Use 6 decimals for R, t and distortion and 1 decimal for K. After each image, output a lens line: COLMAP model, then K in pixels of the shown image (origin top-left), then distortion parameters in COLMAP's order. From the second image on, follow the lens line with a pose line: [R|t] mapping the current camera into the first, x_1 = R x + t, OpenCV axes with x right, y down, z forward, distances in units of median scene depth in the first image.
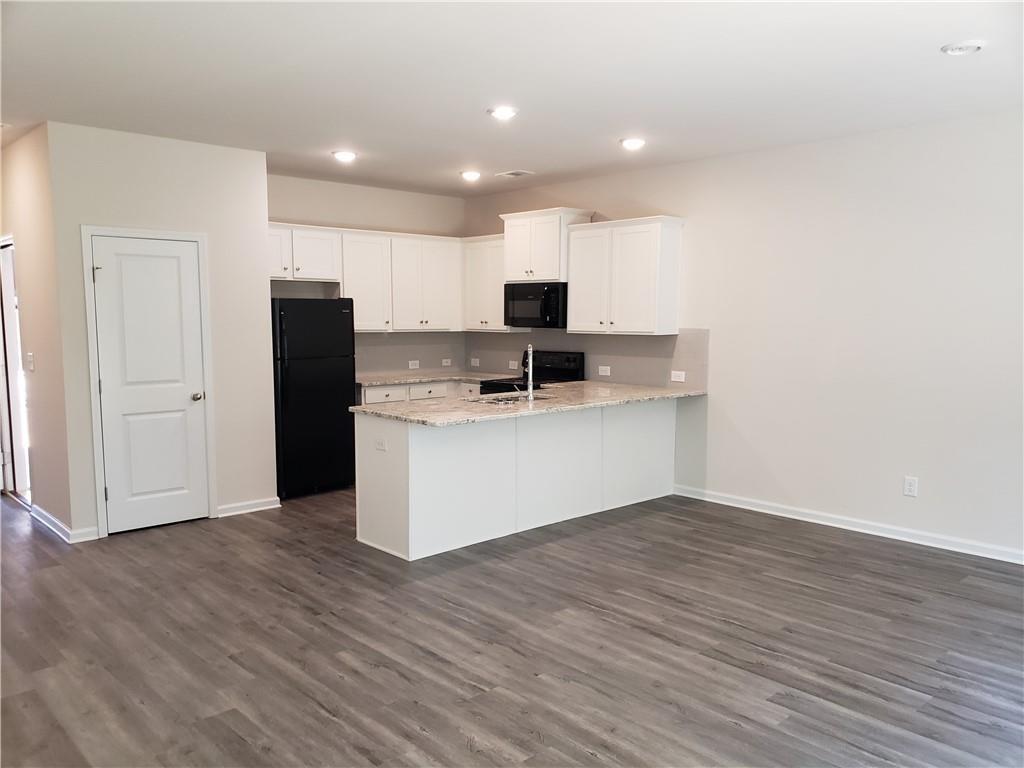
lens RADIAL K [[795.5, 0, 508.9], [0, 795.5, 385.6], [0, 0, 1]] dist [0.055544, -0.052479]
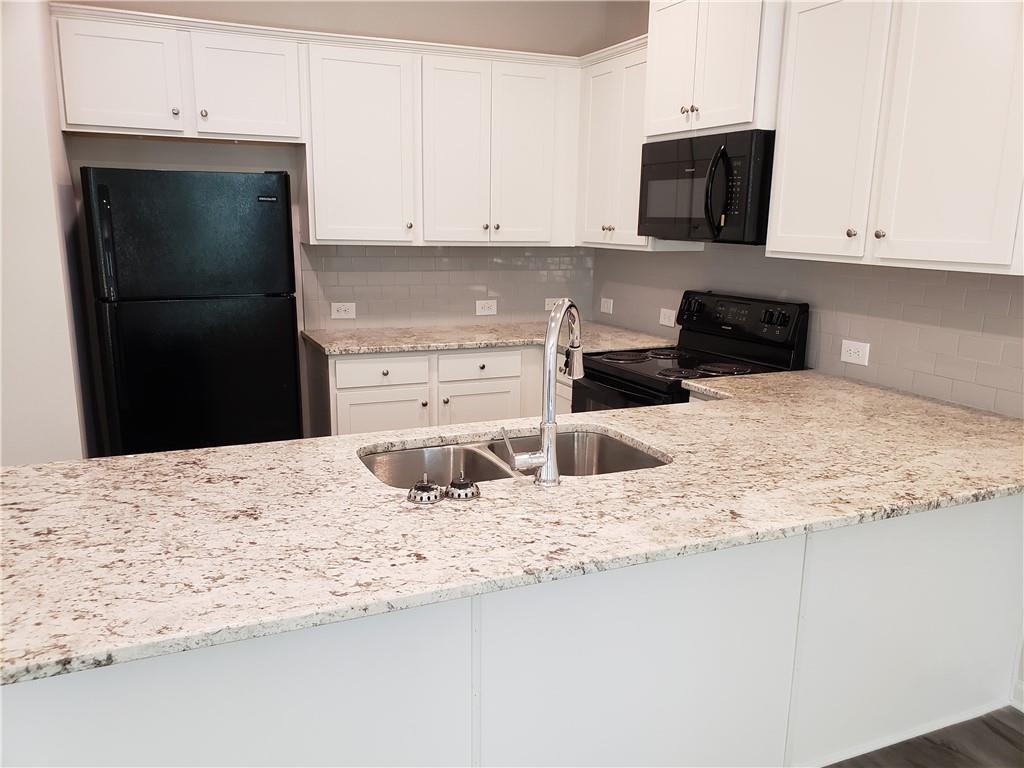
lens RADIAL K [[795.5, 0, 516.2], [0, 795.5, 384.5], [0, 0, 1]] dist [0.055544, -0.052479]
pose [[0.940469, 0.078514, -0.330687, 0.093064], [-0.040560, 0.991926, 0.120158, -0.044508], [0.337451, -0.099593, 0.936060, 0.553509]]
